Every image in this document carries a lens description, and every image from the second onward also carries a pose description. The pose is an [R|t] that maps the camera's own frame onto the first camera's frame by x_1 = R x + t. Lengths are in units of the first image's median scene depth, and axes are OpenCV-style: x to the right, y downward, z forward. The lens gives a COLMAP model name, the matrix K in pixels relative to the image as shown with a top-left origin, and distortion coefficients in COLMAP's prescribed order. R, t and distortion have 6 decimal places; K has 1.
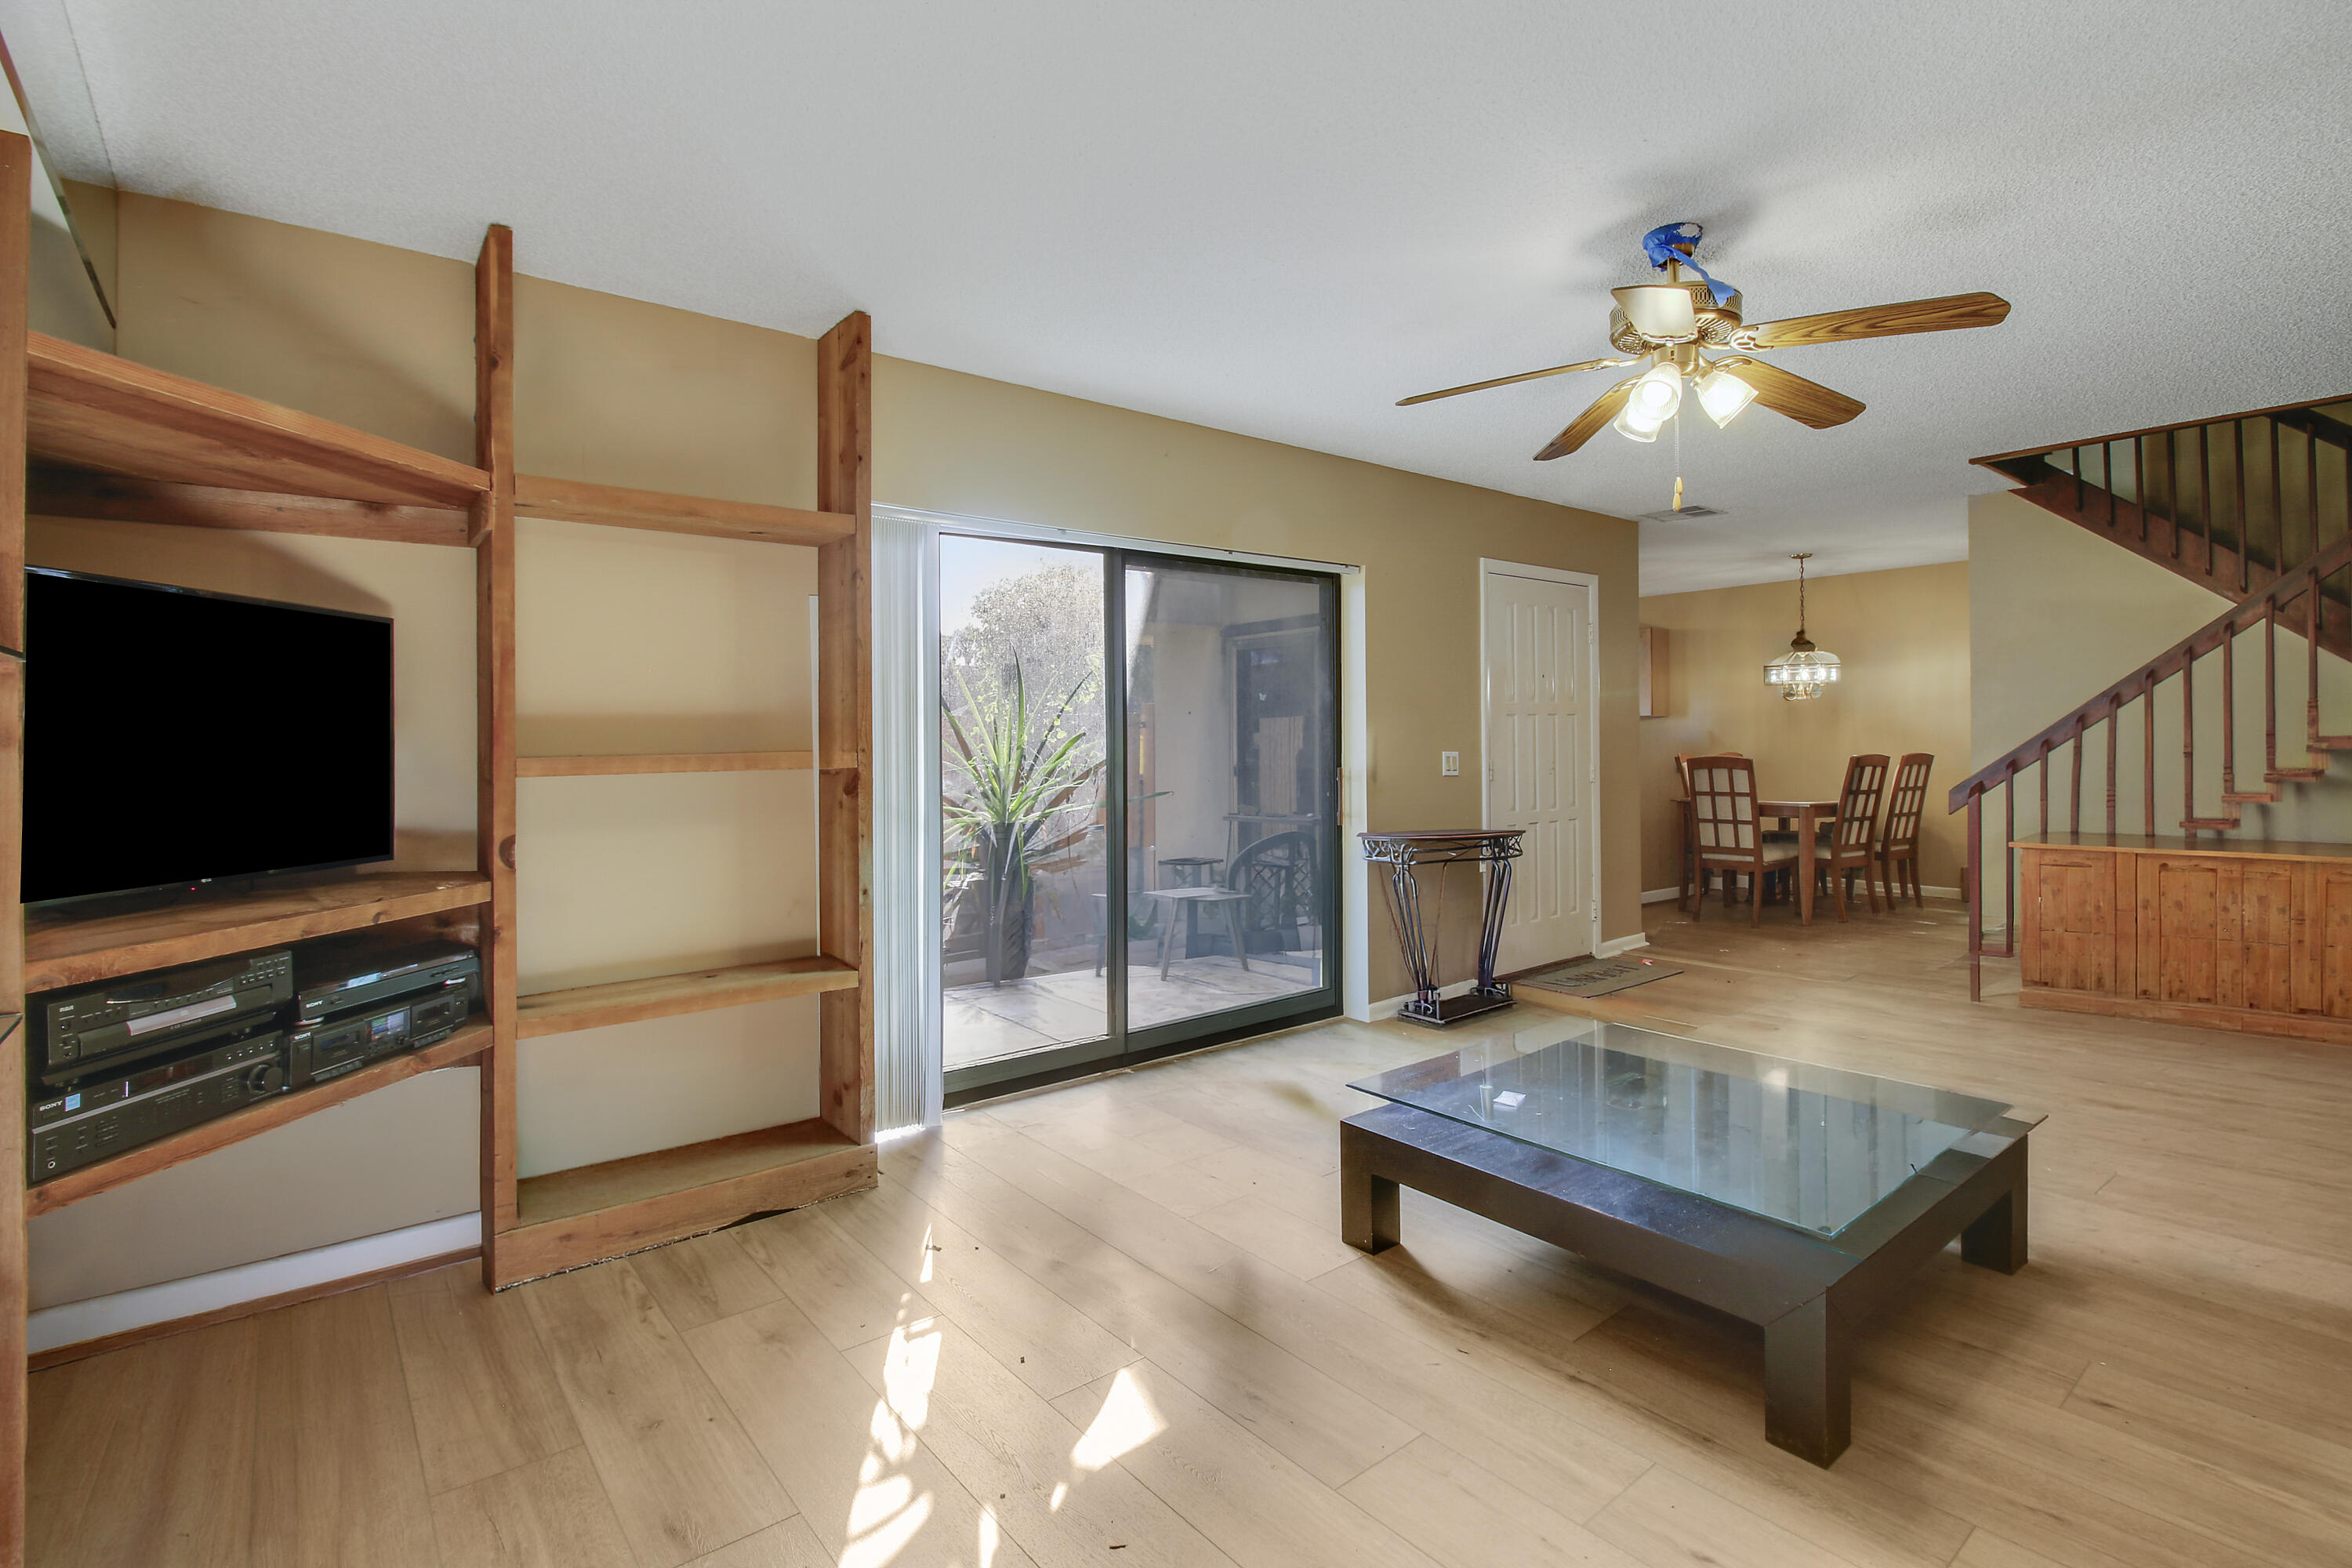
lens RADIAL K [[1098.0, 0, 1182.2], [0, 1098.0, 730.7], [0, 0, 1]] dist [-0.000721, -0.000060]
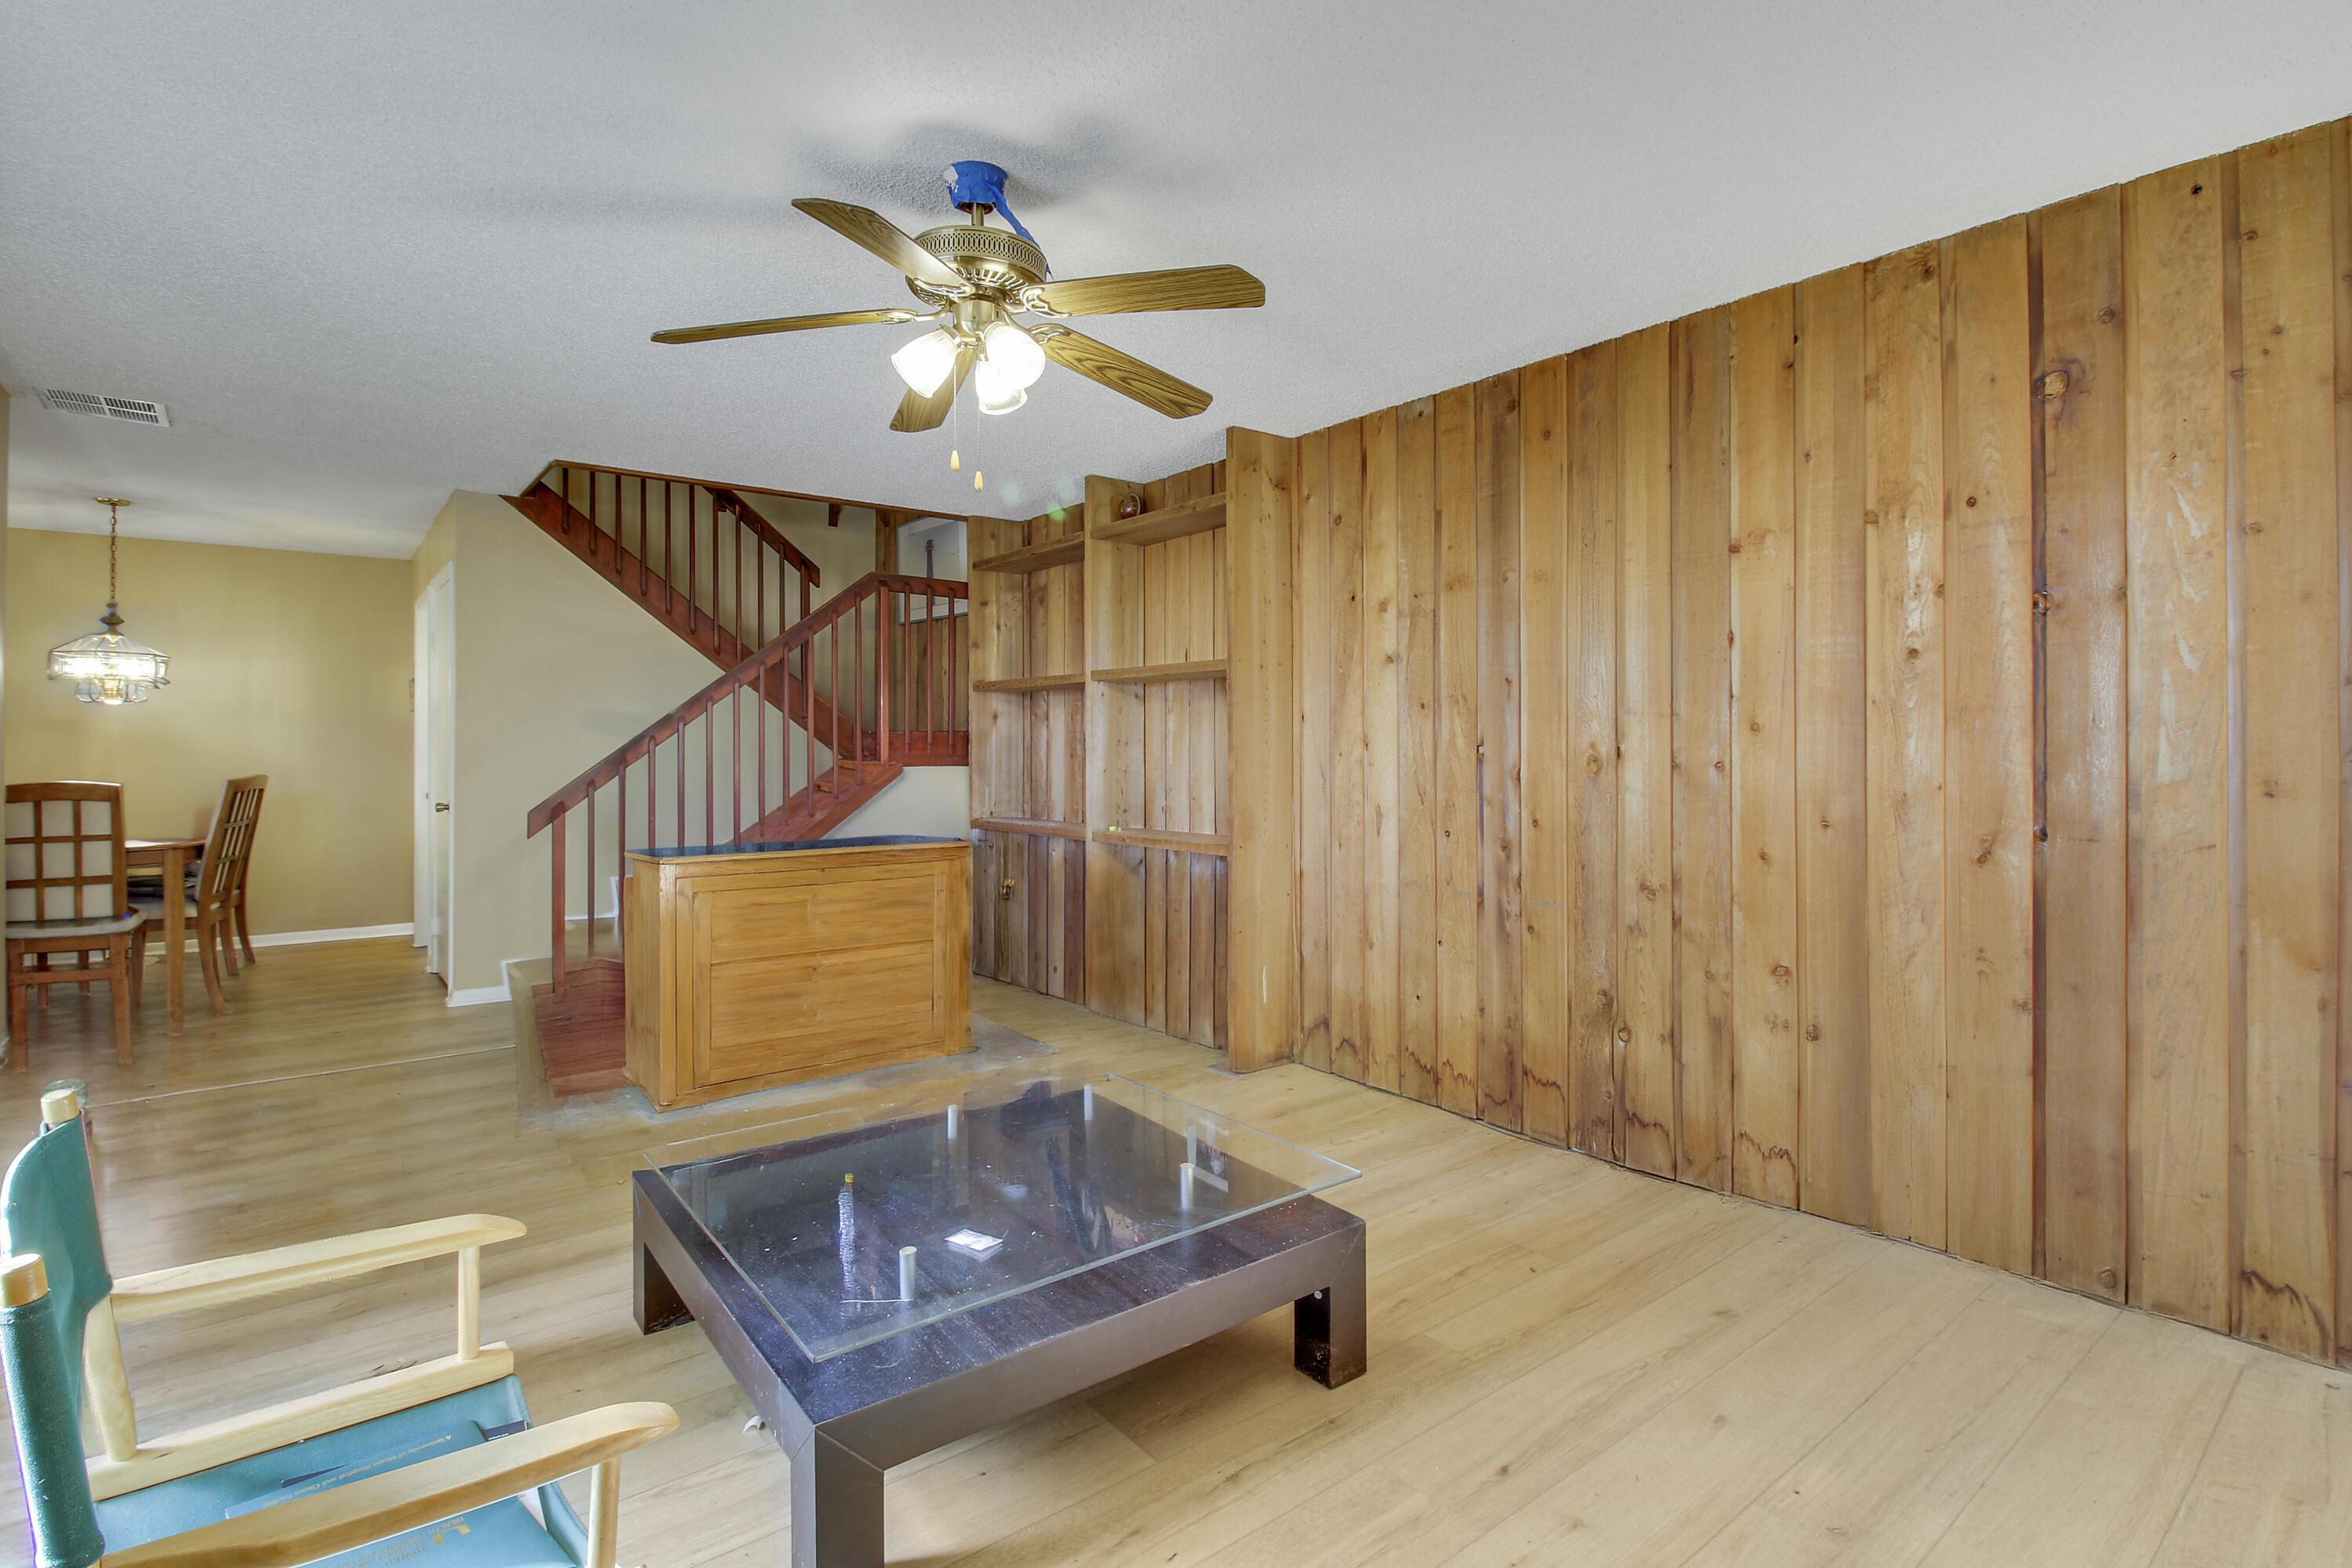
lens RADIAL K [[1148.5, 0, 1183.3], [0, 1148.5, 754.0], [0, 0, 1]] dist [-0.003162, -0.000390]
pose [[0.020185, 0.006603, 0.999774, -0.179903], [-0.010870, 0.999921, -0.006385, 0.003814], [-0.999737, -0.010738, 0.020255, 0.322835]]
